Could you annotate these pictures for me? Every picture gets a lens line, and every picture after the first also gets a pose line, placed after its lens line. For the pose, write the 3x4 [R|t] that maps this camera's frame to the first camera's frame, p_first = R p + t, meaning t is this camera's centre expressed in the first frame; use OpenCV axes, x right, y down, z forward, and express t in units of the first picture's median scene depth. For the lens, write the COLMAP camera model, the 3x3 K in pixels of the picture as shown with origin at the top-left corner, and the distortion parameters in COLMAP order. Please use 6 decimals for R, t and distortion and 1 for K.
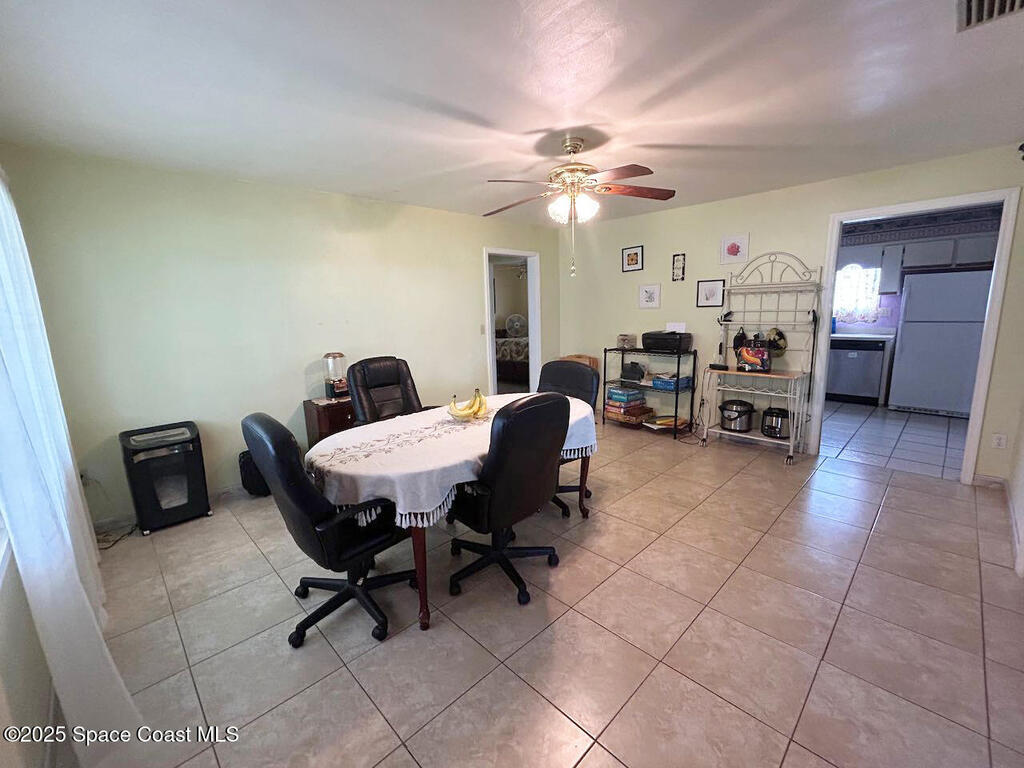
lens RADIAL K [[416.5, 0, 512.1], [0, 416.5, 386.5], [0, 0, 1]] dist [-0.000062, -0.000192]
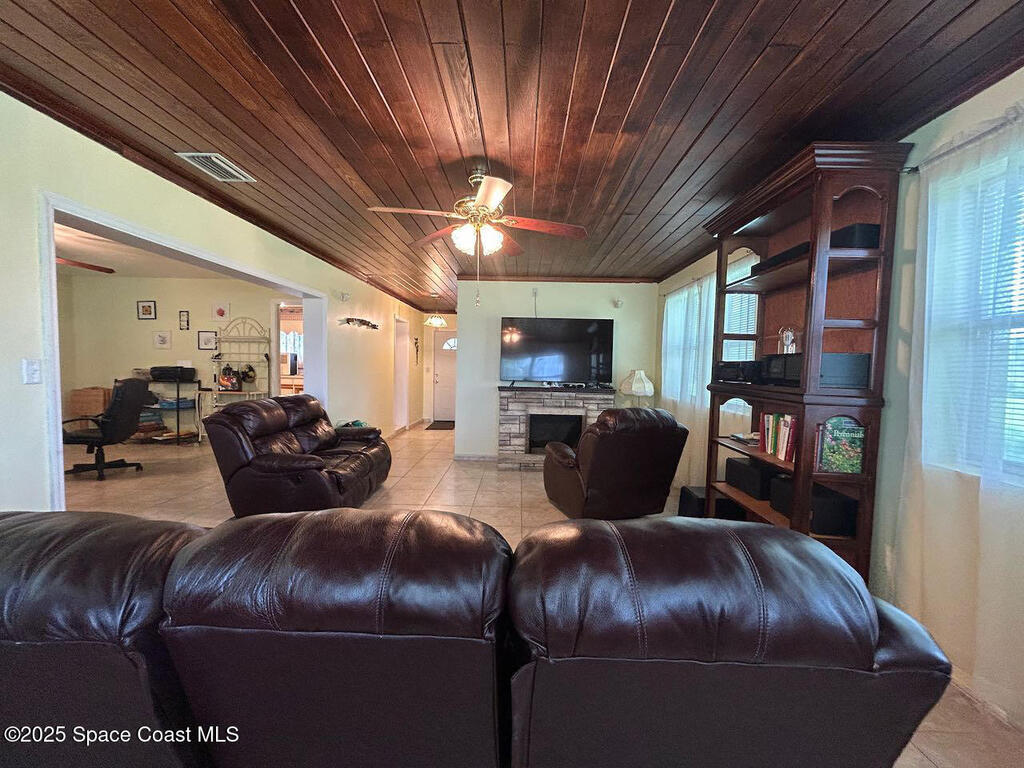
lens RADIAL K [[416.5, 0, 509.6], [0, 416.5, 384.9], [0, 0, 1]] dist [-0.000062, -0.000192]
pose [[0.729533, 0.011565, 0.683847, 0.251561], [0.090421, 0.989450, -0.113195, 0.179905], [-0.677942, 0.144414, 0.720791, -0.696086]]
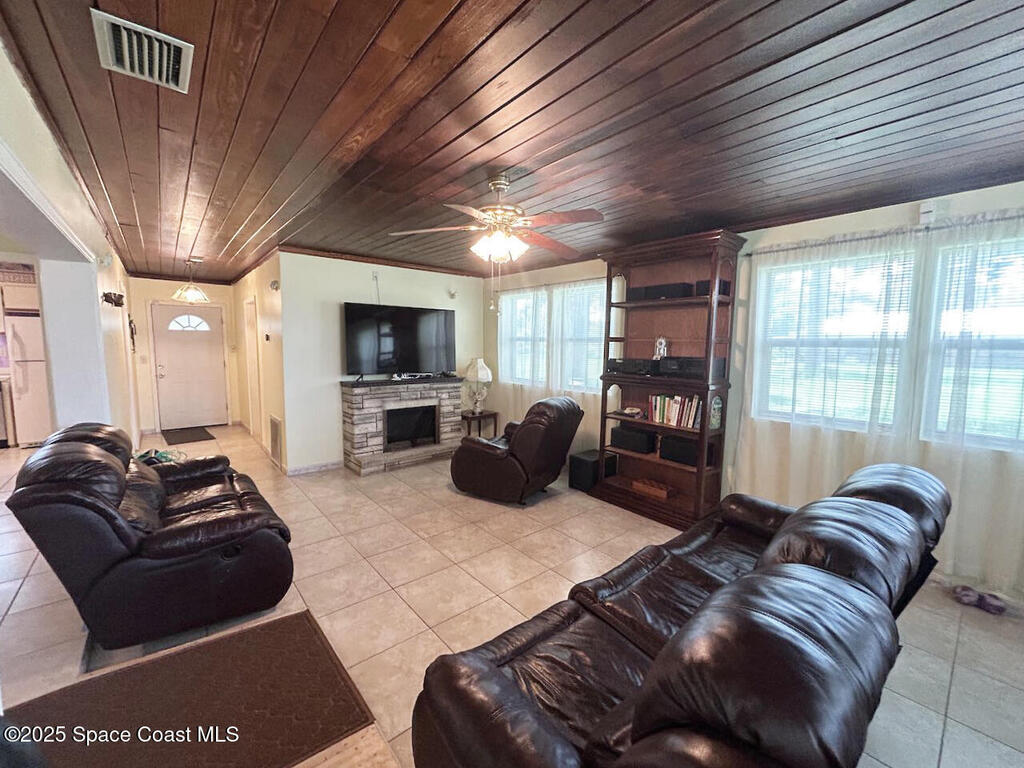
lens RADIAL K [[416.5, 0, 516.2], [0, 416.5, 385.4], [0, 0, 1]] dist [-0.000062, -0.000192]
pose [[0.081801, -0.067680, 0.994348, 0.034502], [0.174709, 0.983217, 0.052550, 0.068708], [-0.981216, 0.169423, 0.092253, -0.309009]]
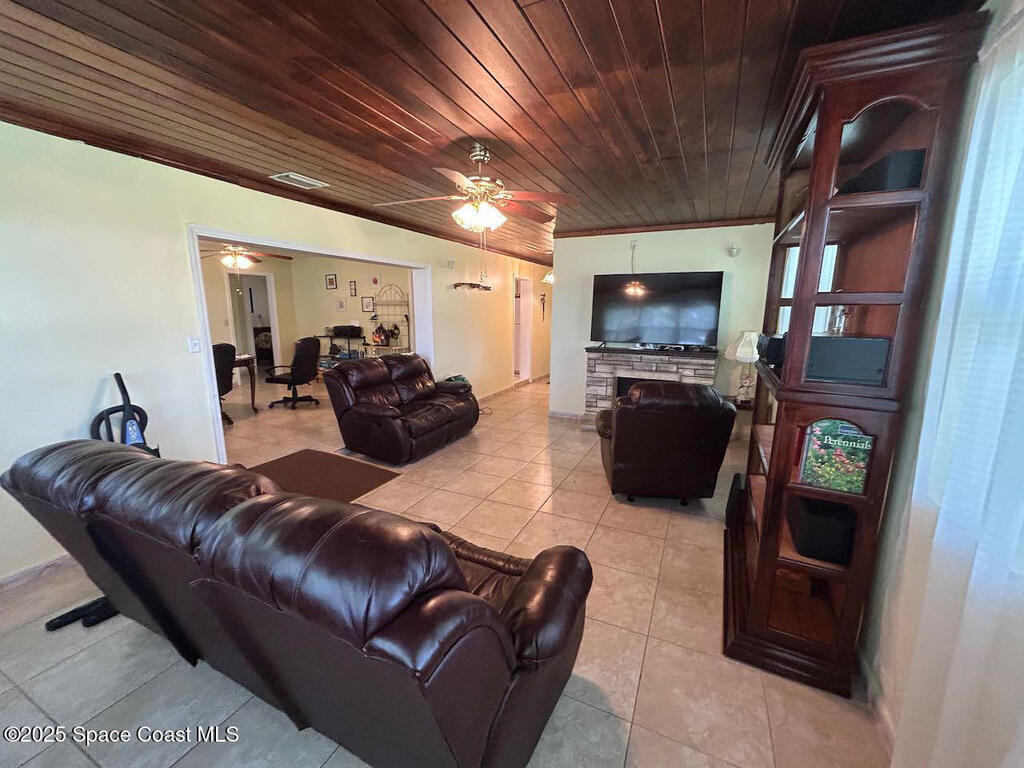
lens RADIAL K [[416.5, 0, 509.0], [0, 416.5, 385.4], [0, 0, 1]] dist [-0.000062, -0.000192]
pose [[0.947423, -0.023750, 0.319102, 0.461029], [0.029372, 0.999486, -0.012816, 0.161790], [-0.318634, 0.021514, 0.947634, -0.863200]]
